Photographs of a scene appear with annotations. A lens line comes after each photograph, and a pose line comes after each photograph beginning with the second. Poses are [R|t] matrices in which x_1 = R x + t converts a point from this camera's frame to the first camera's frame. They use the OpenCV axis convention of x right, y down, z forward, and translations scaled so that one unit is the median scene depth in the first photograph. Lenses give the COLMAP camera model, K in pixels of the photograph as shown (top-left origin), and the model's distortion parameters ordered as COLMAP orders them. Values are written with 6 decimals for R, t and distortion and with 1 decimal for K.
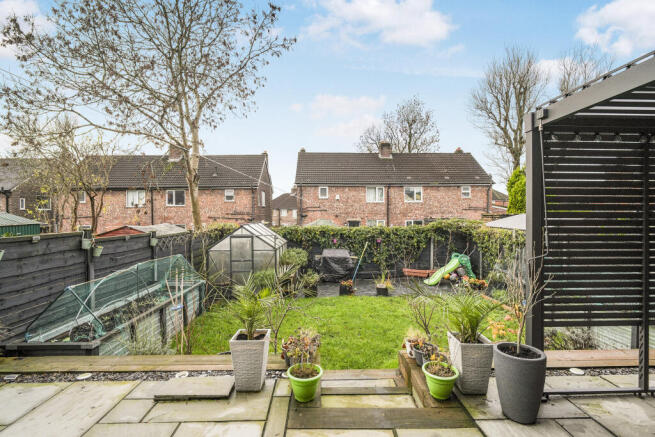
lens RADIAL K [[310.4, 0, 328.7], [0, 310.4, 213.9], [0, 0, 1]] dist [-0.002507, -0.002373]
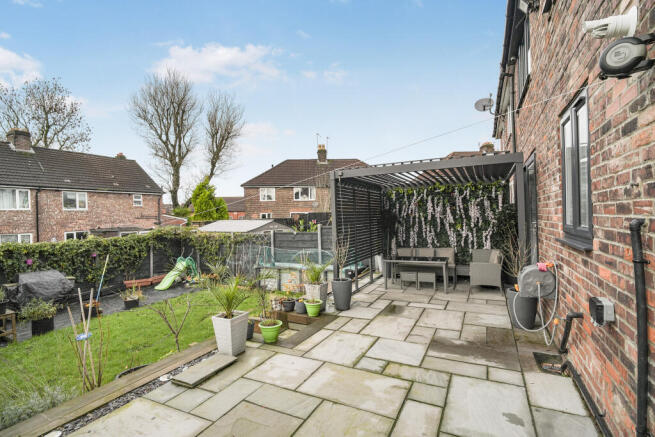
lens RADIAL K [[310.4, 0, 326.8], [0, 310.4, 218.6], [0, 0, 1]] dist [-0.002507, -0.002373]
pose [[0.480182, -0.015509, 0.877032, -0.135150], [0.026249, 0.999650, 0.003305, -0.000503], [-0.876776, 0.021435, 0.480421, 0.001850]]
